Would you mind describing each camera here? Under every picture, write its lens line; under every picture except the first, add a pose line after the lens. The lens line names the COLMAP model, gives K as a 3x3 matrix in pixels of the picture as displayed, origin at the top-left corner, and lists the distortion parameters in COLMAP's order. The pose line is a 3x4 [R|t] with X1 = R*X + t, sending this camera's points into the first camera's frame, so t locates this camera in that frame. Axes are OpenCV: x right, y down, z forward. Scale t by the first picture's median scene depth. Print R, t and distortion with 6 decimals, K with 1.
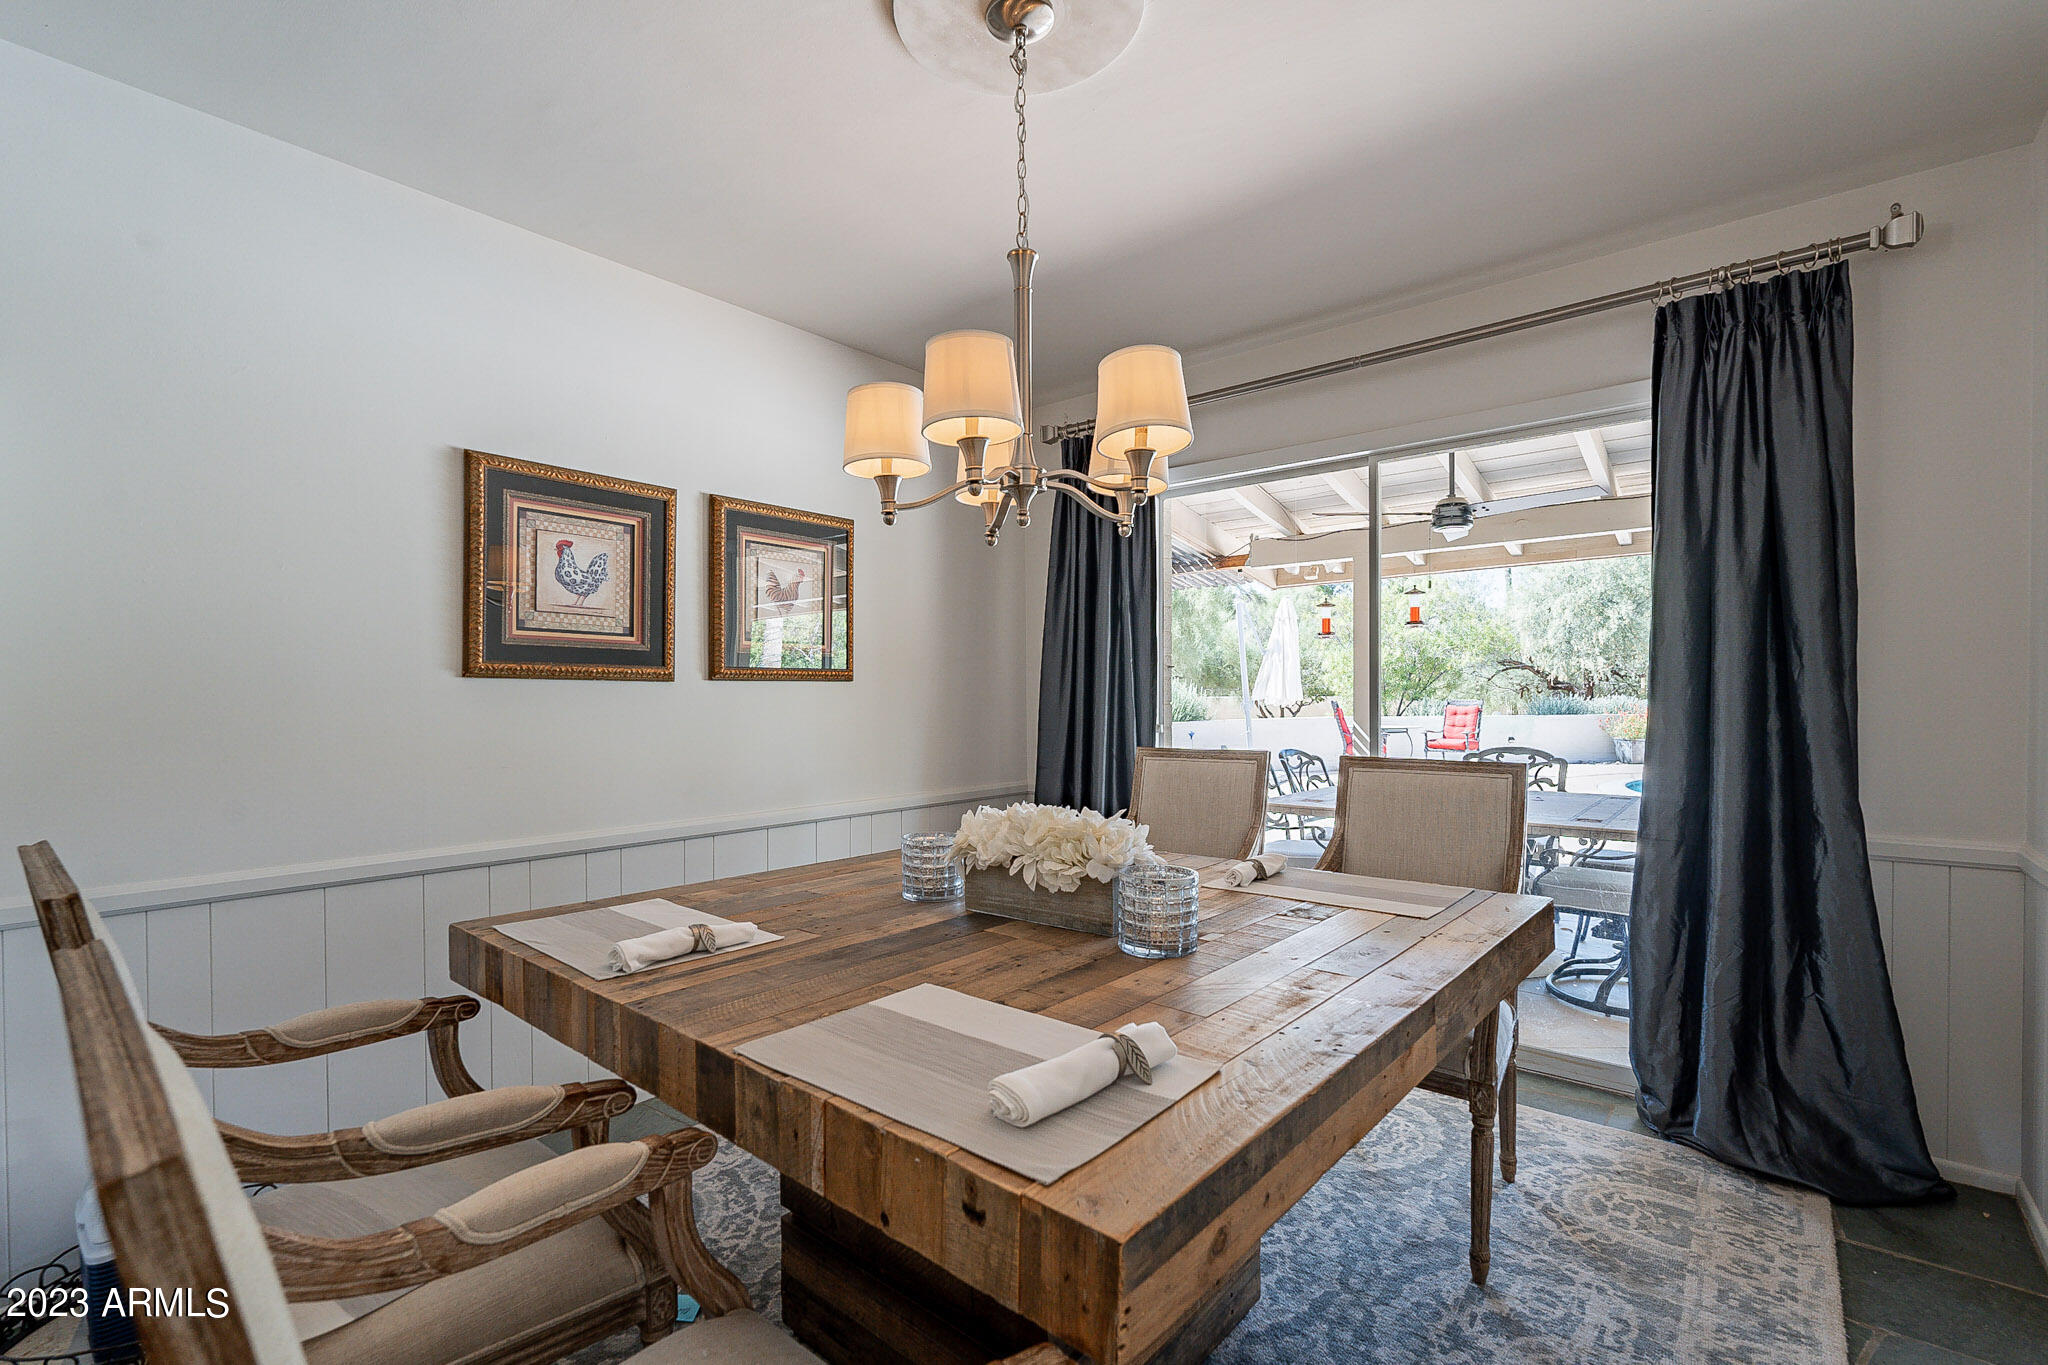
lens RADIAL K [[910.4, 0, 1024.0], [0, 910.4, 682.5], [0, 0, 1]] dist [0.001144, 0.000339]
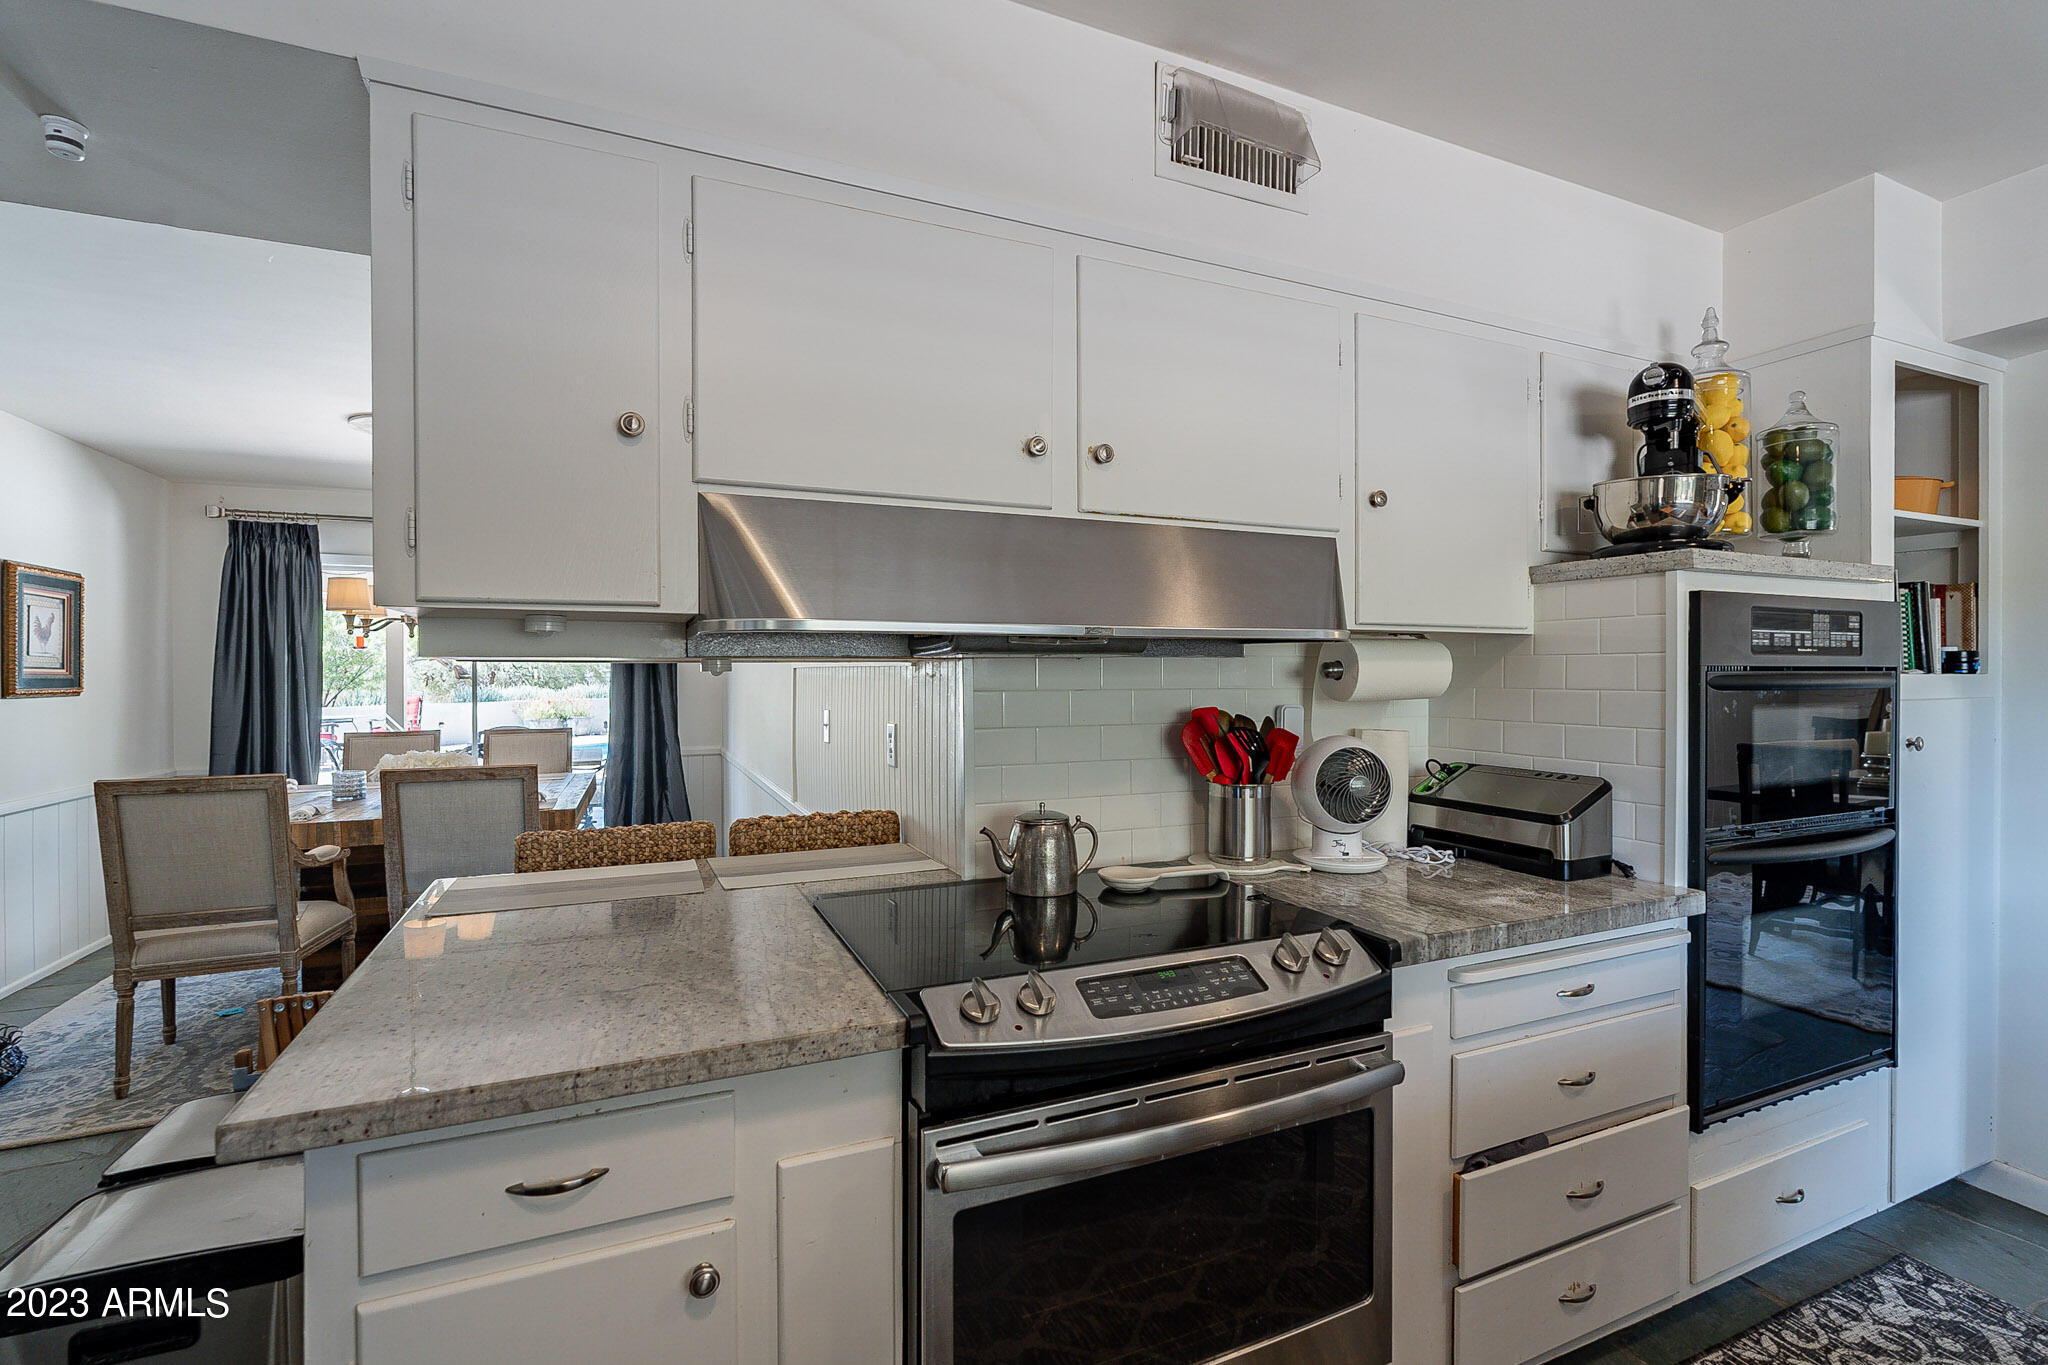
lens RADIAL K [[910.4, 0, 1024.0], [0, 910.4, 682.5], [0, 0, 1]] dist [0.001144, 0.000339]
pose [[0.466830, 0.016719, 0.884189, -0.825209], [-0.030650, 0.999526, -0.002717, -0.057874], [-0.883816, -0.025832, 0.467122, -0.958030]]
